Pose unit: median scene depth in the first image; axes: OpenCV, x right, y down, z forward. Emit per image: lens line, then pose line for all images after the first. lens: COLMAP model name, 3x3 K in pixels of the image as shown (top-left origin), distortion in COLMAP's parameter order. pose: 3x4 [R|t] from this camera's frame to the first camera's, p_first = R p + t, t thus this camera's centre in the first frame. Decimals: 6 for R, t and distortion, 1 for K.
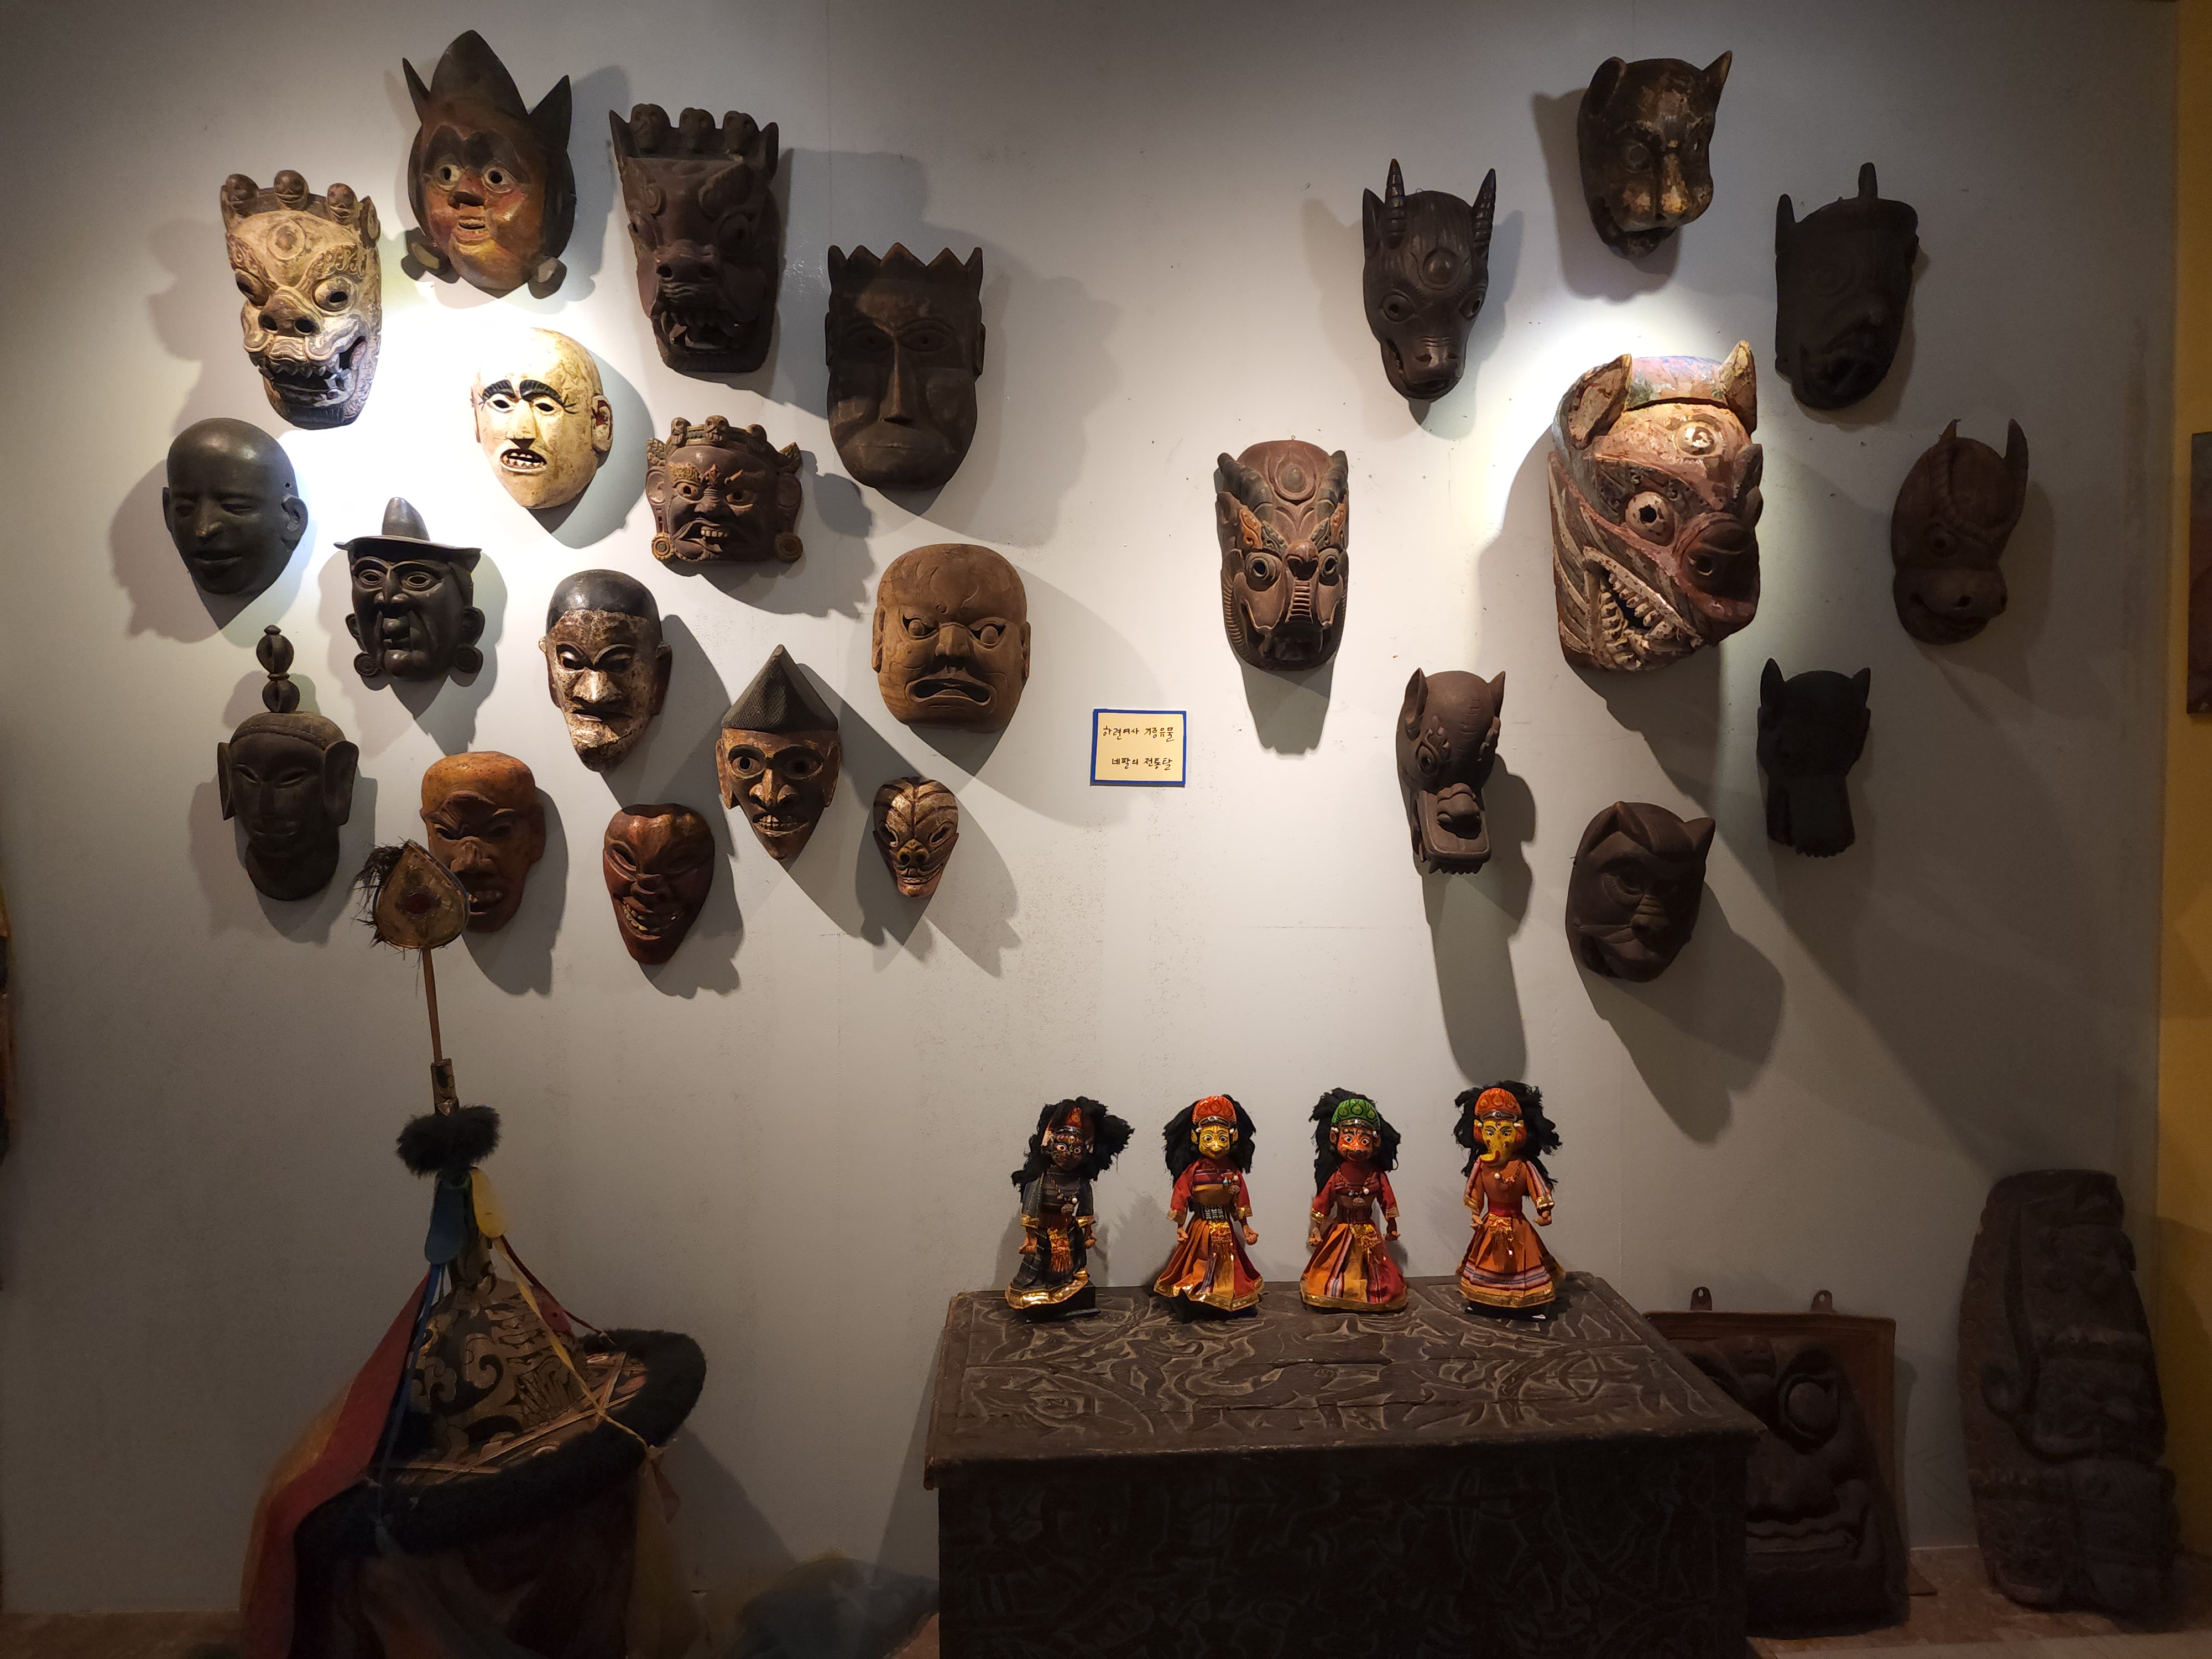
lens RADIAL K [[1472.9, 0, 1131.6], [0, 1472.9, 822.5], [0, 0, 1]] dist [0.109902, -0.135200]
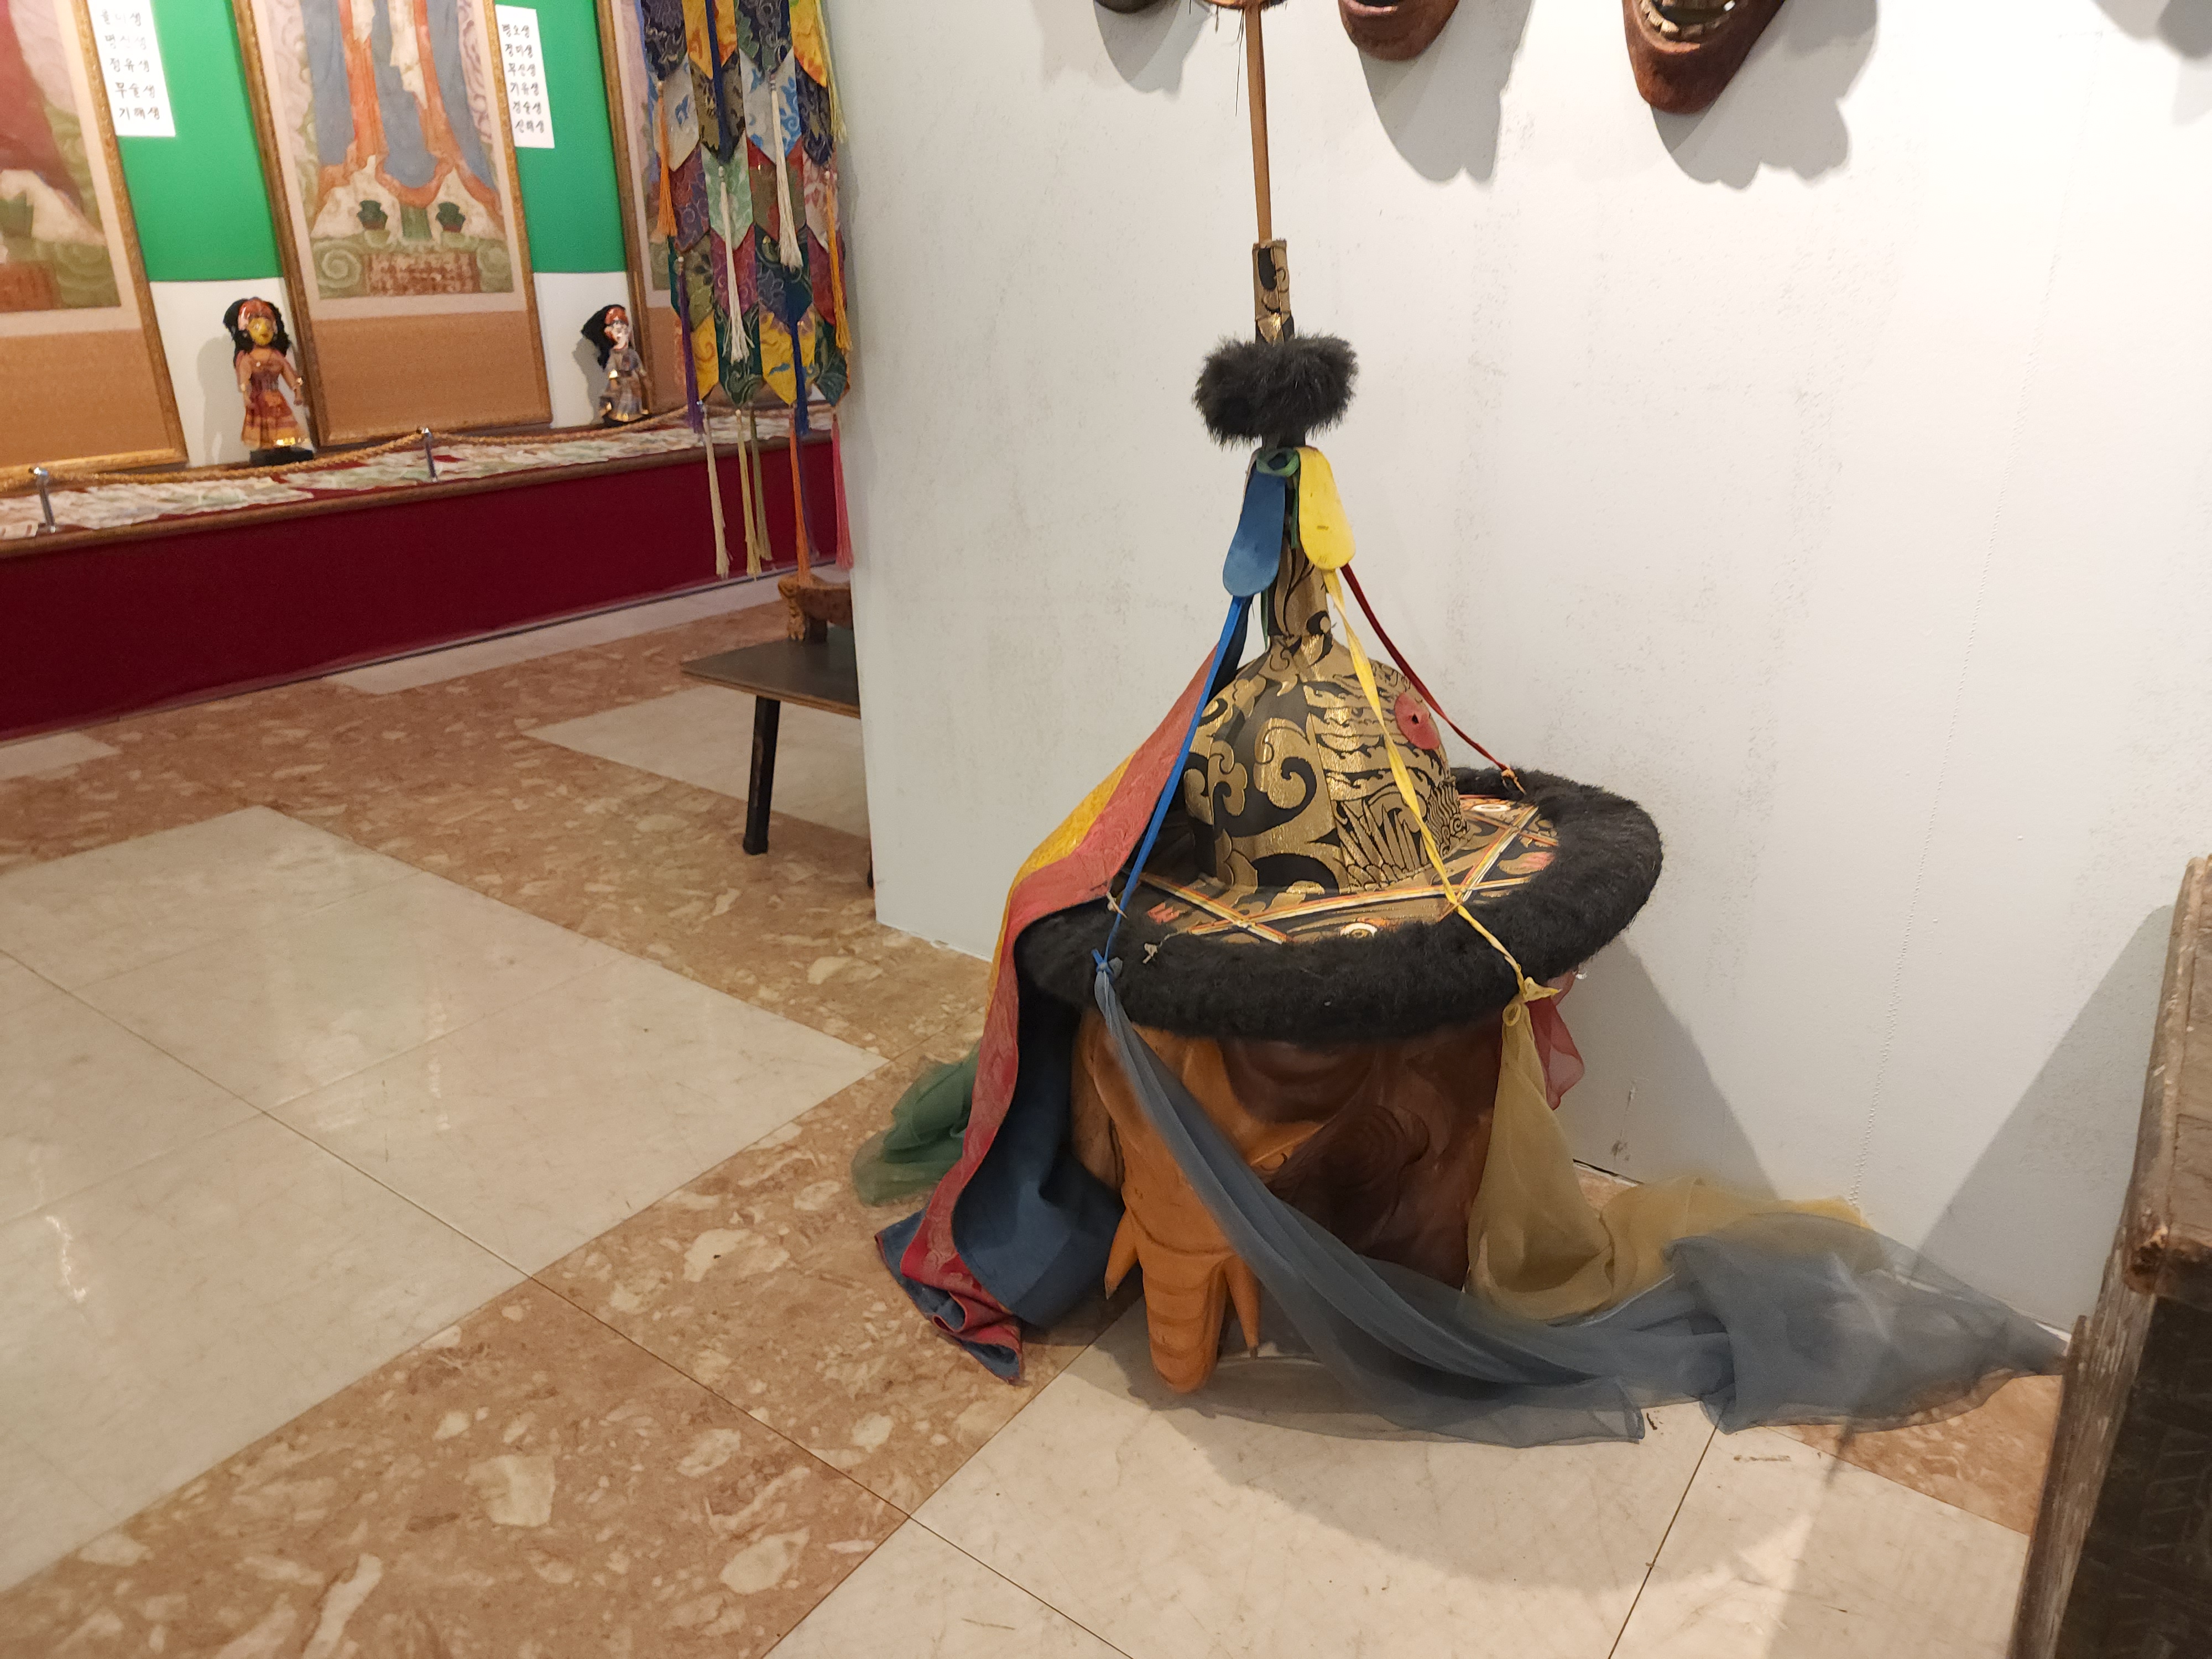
lens RADIAL K [[1472.9, 0, 1131.6], [0, 1472.9, 822.5], [0, 0, 1]] dist [0.109902, -0.135200]
pose [[0.777168, 0.233425, -0.584400, -0.126621], [-0.020669, 0.937627, 0.347027, 0.172872], [0.628954, -0.257620, 0.733518, 0.512121]]
